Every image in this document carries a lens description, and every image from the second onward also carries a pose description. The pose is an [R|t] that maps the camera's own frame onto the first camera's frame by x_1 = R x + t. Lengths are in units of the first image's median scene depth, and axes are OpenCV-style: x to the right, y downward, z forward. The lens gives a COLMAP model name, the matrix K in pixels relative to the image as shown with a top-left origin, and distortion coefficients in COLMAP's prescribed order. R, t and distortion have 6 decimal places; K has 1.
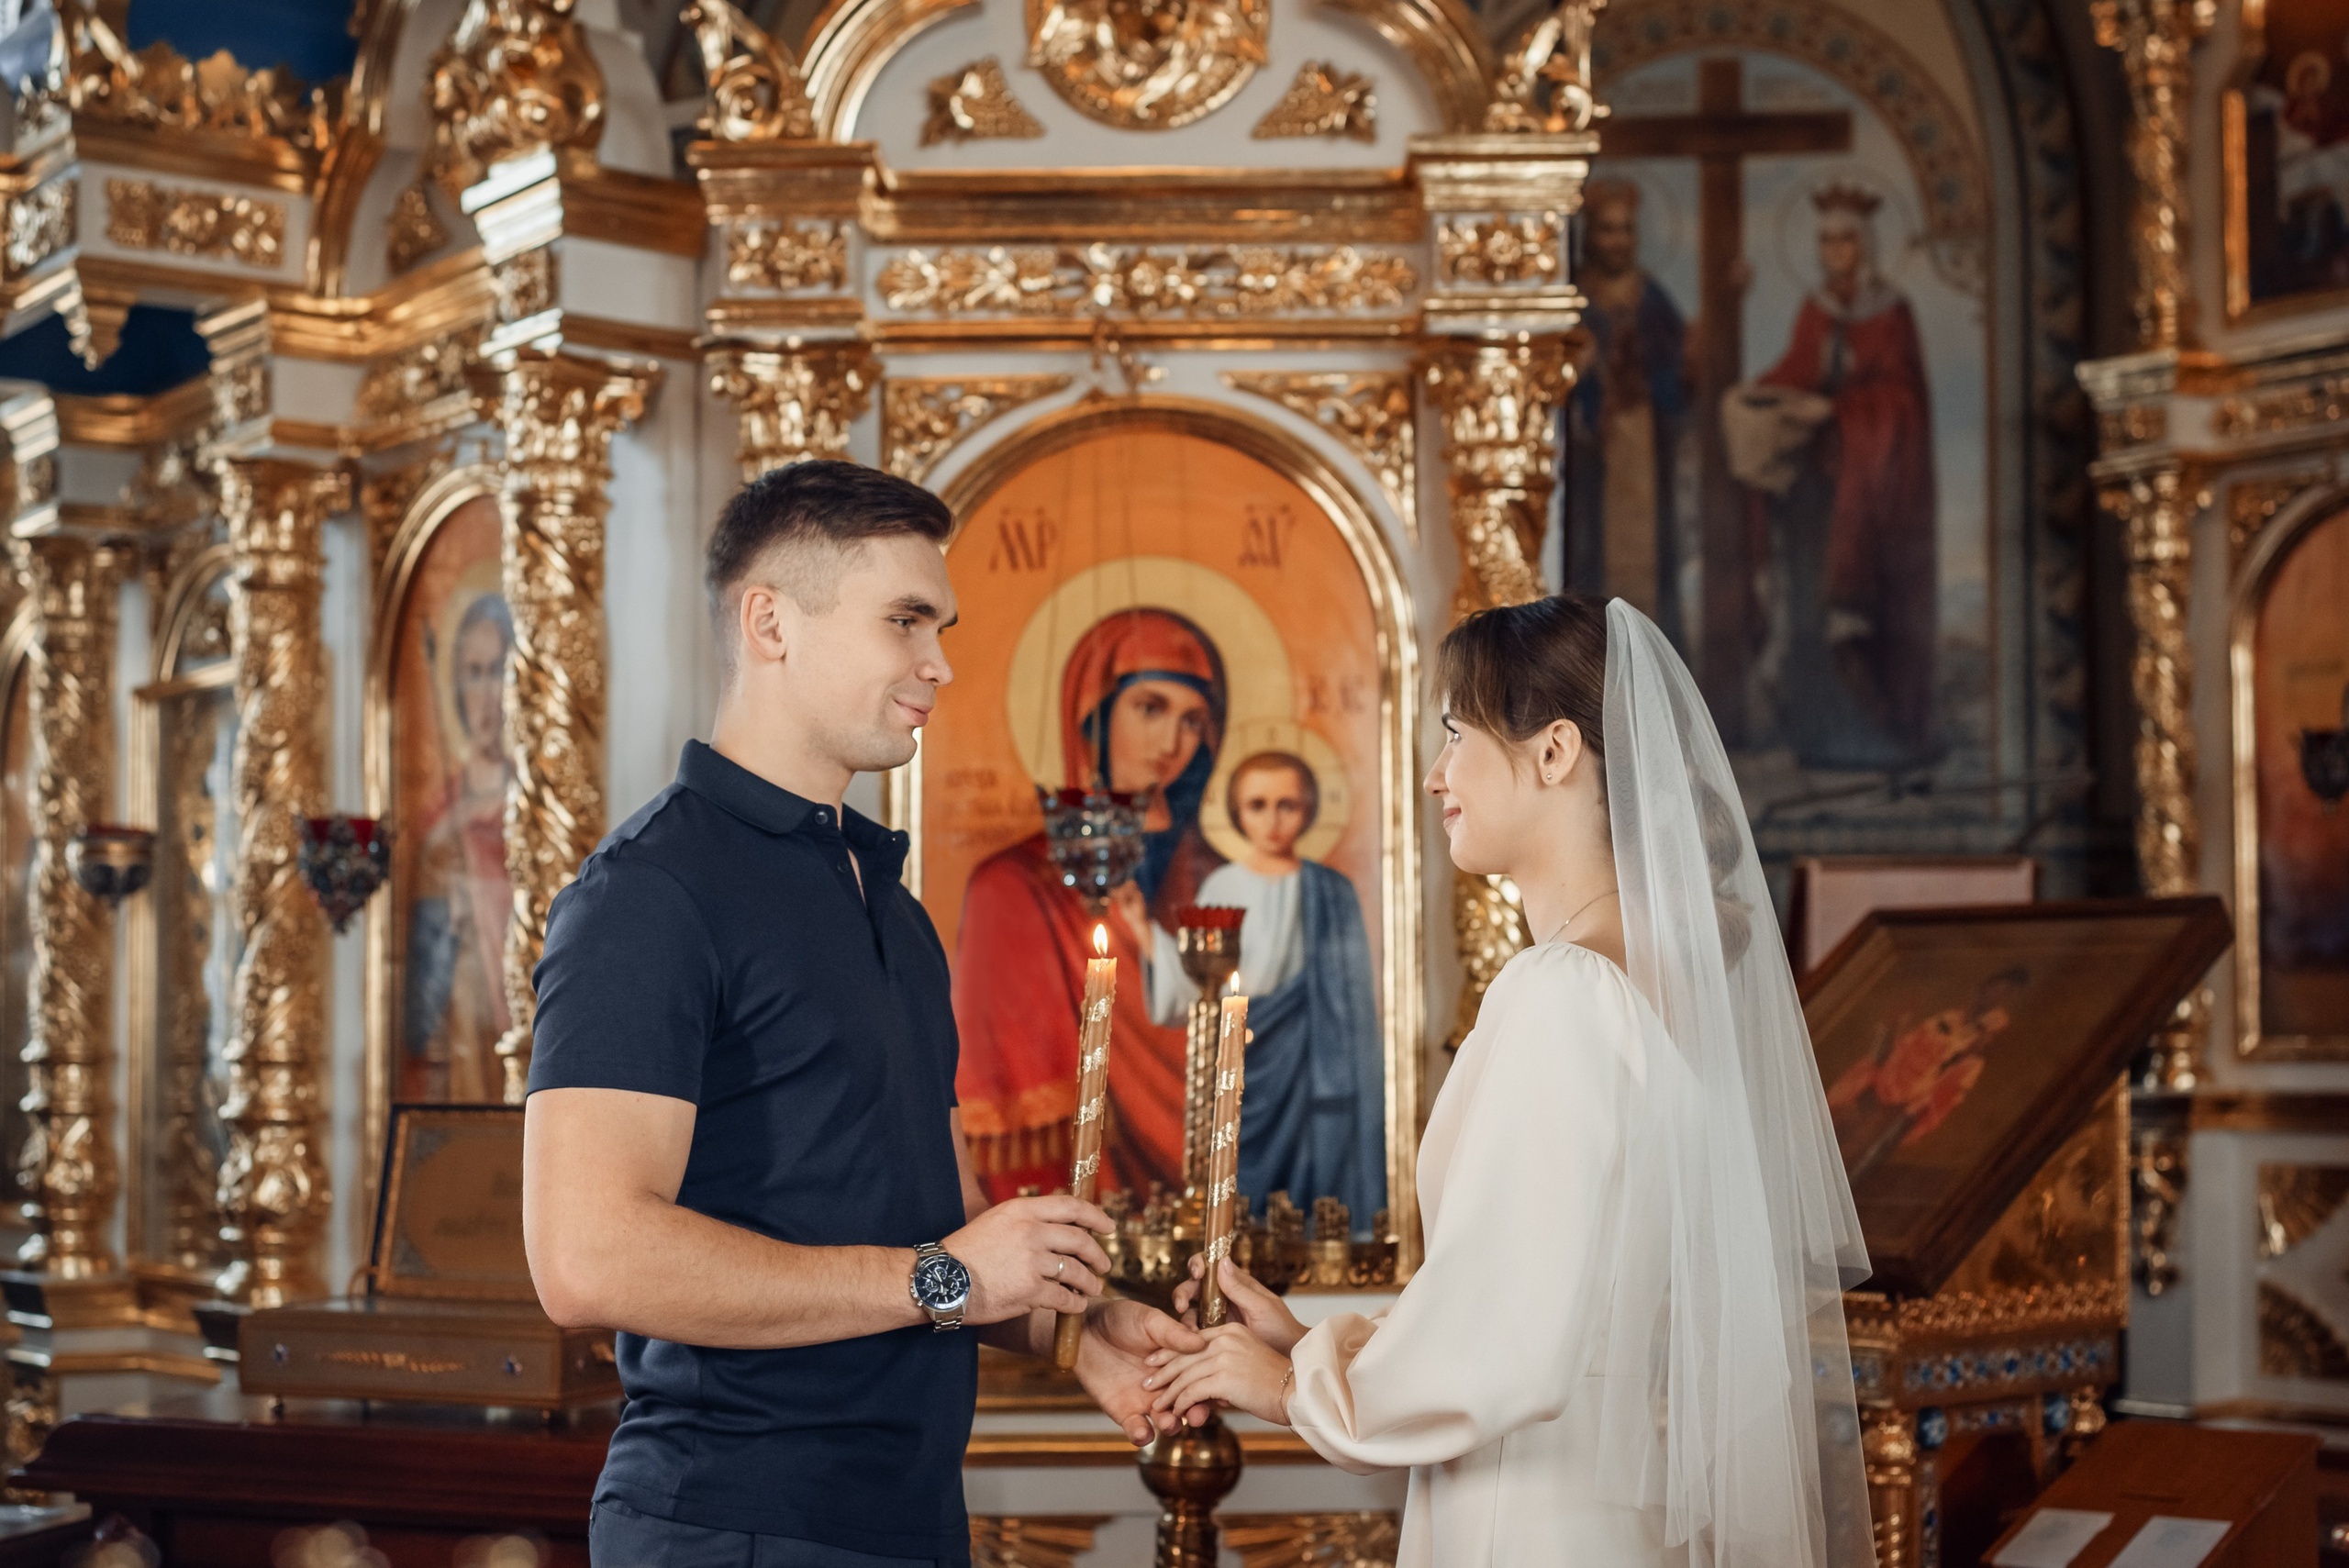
lens RADIAL K [[3256.0, 0, 1260.8], [0, 3256.0, 819.3], [0, 0, 1]] dist [-0.003996, 0.041712]
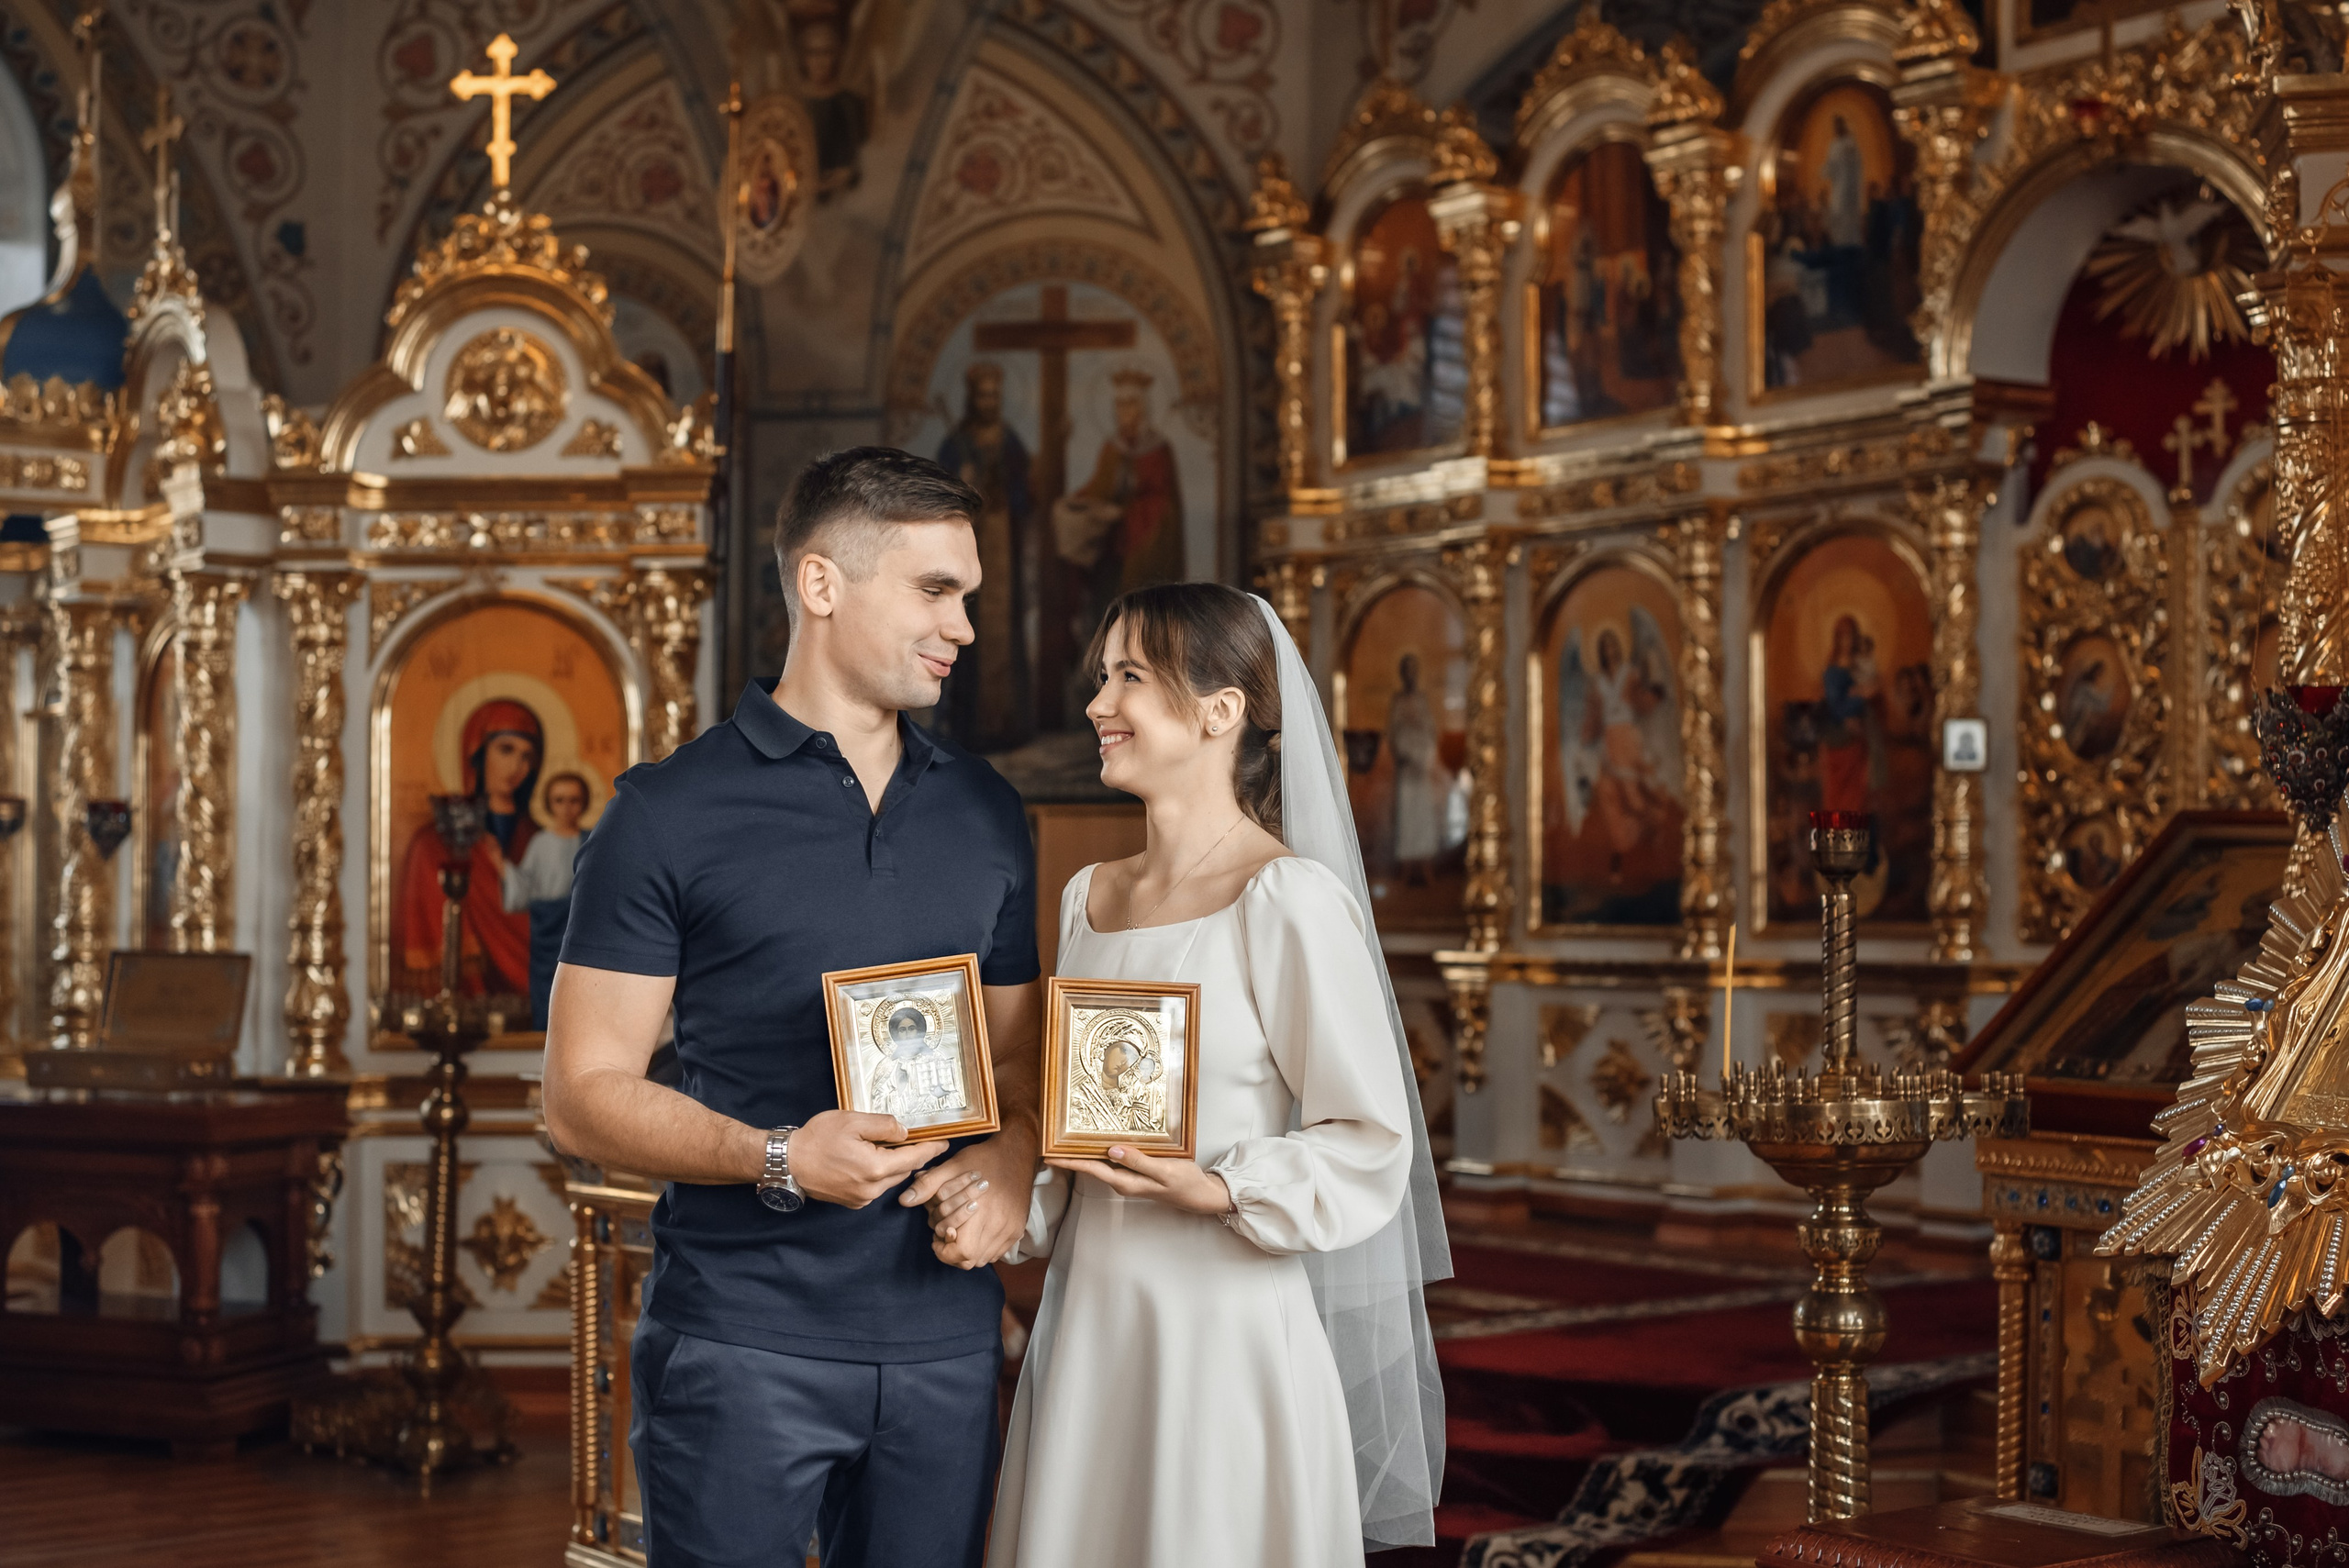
lens RADIAL K [[2964.4, 0, 1095.7], [0, 2964.4, 724.5], [0, 0, 1]] dist [-0.001115, -0.001341]
pose [[0.999514, 0.001892, -0.031116, 0.321739], [-0.001670, 0.999973, 0.007147, -0.053462], [0.031129, -0.007091, 0.999490, -0.658007]]
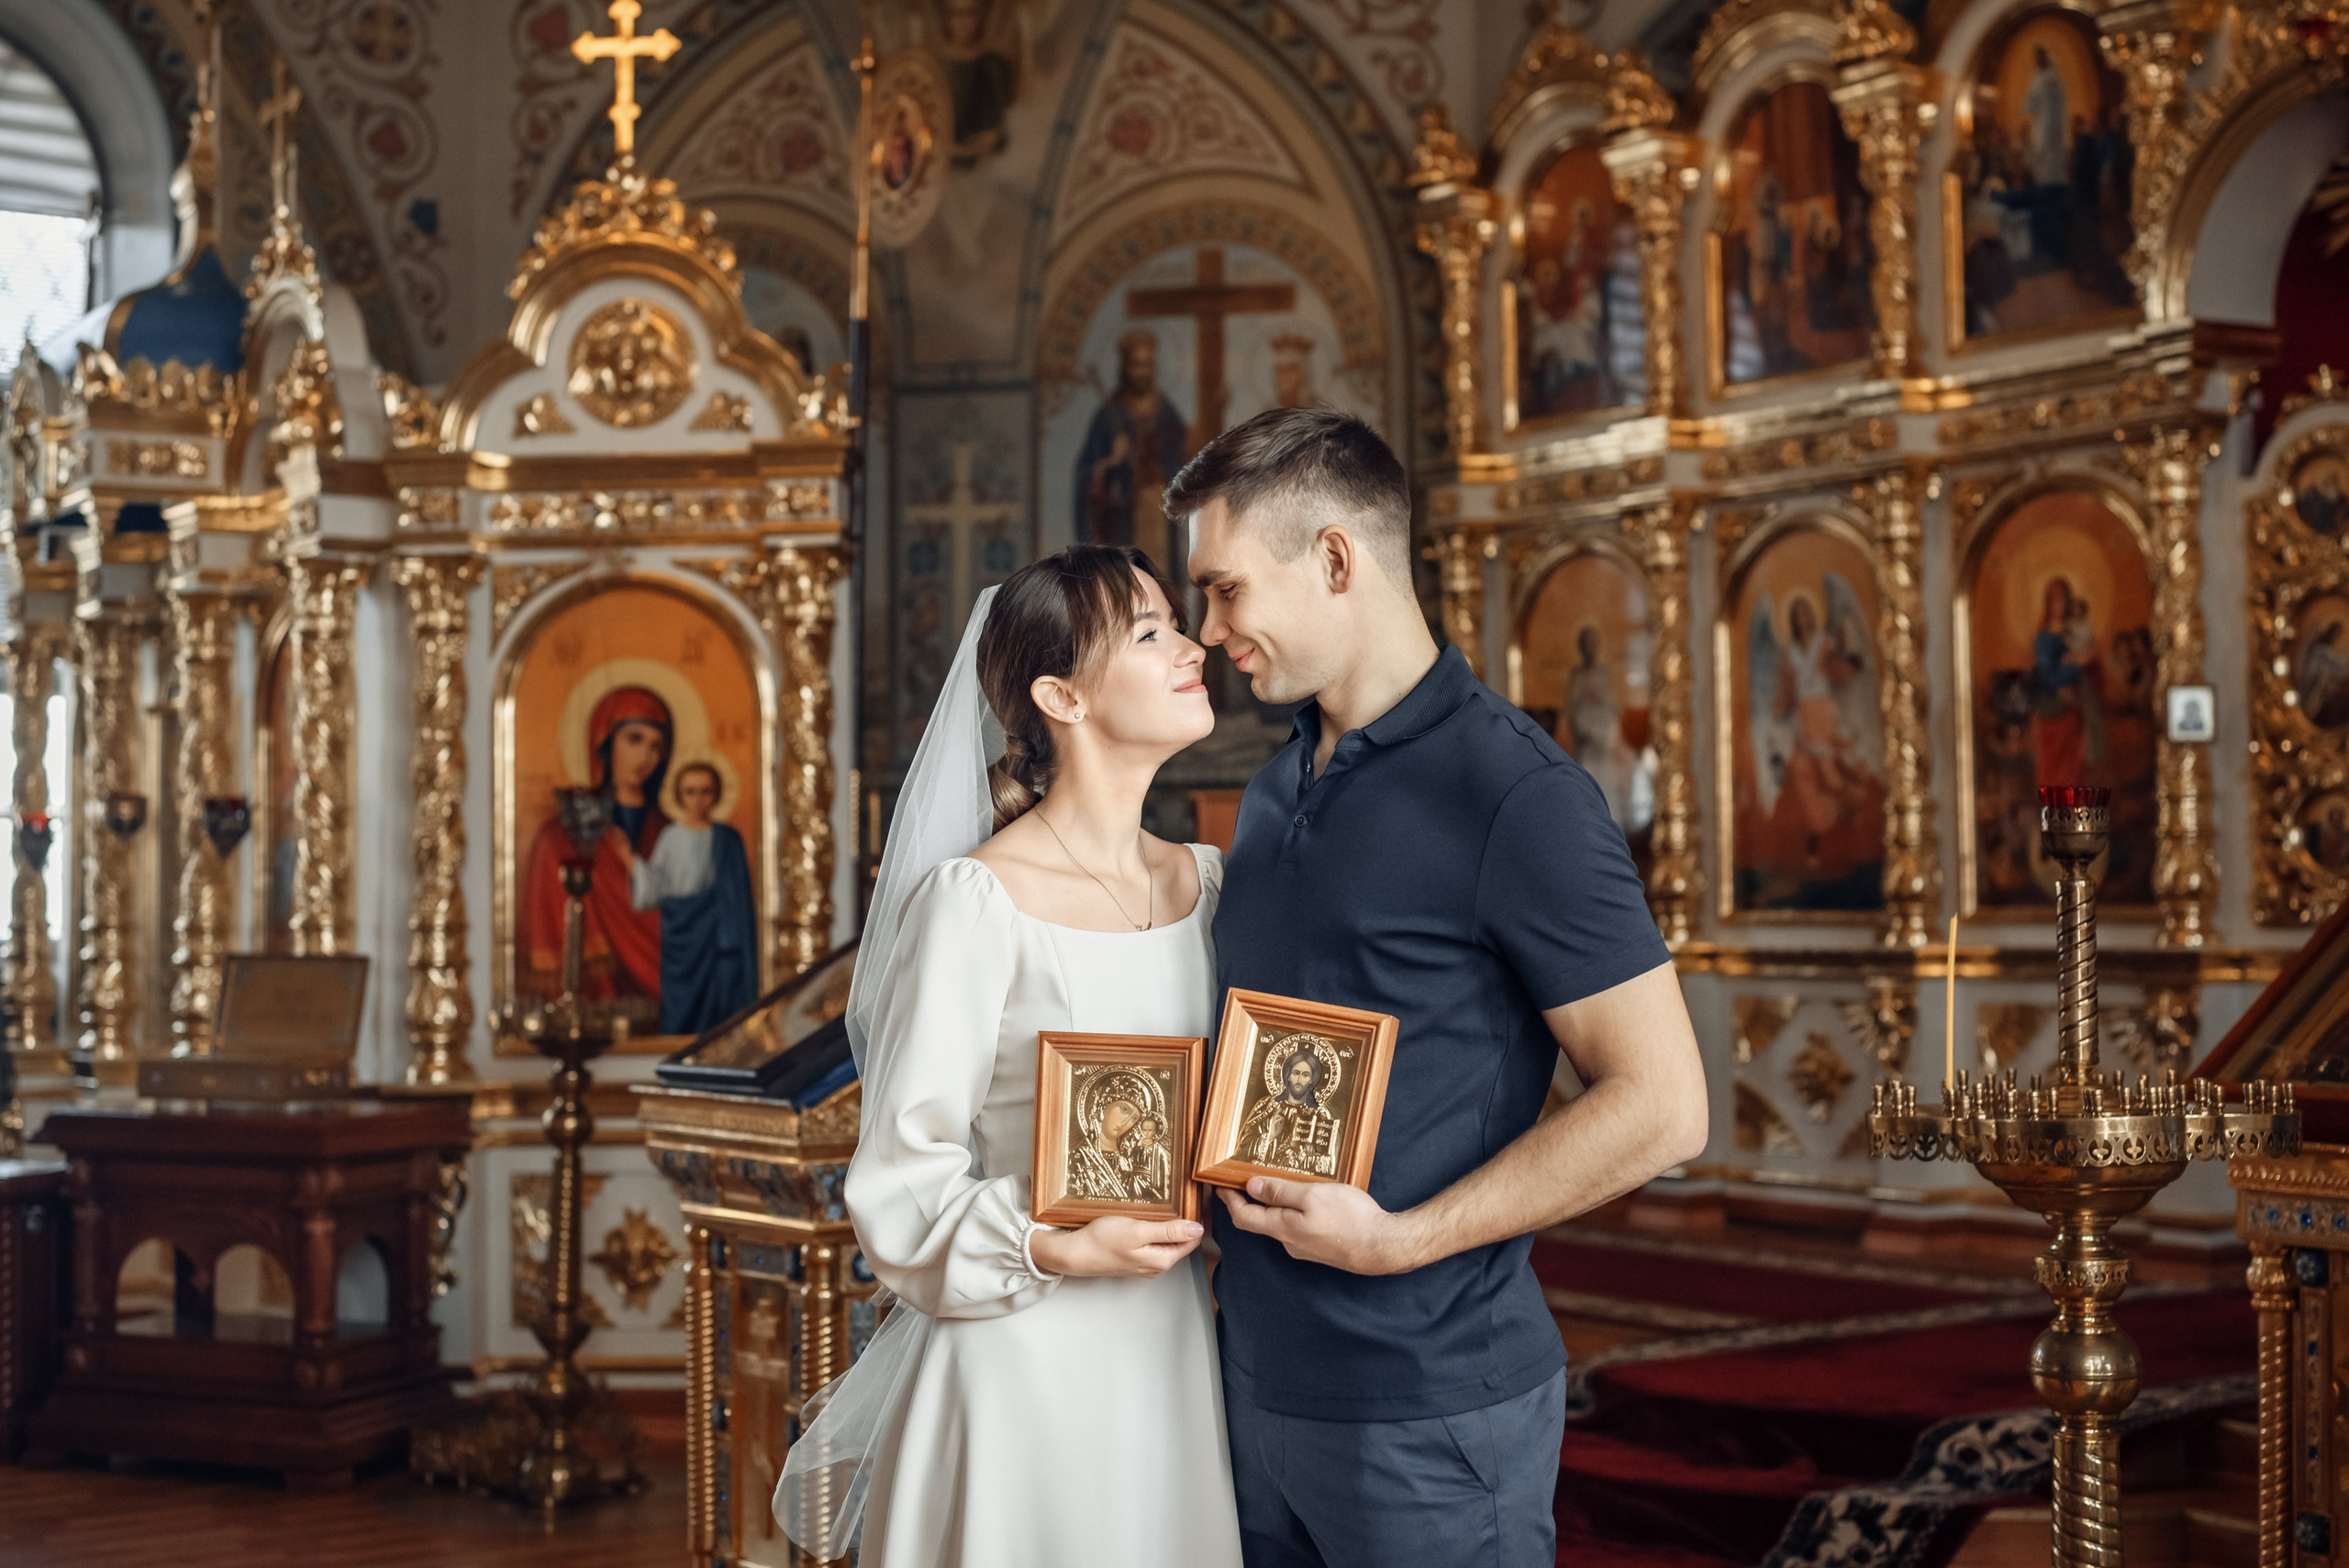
lens RADIAL K [[3040.6, 0, 1093.7], [0, 3040.6, 677.0], [0, 0, 1]] dist [-0.003094, 0.002743]
pose [[0.996049, -0.012456, -0.087927, 0.327125], [0.012193, 0.999919, -0.003530, -0.051585], [0.087964, 0.002444, 0.996121, -0.609479]]
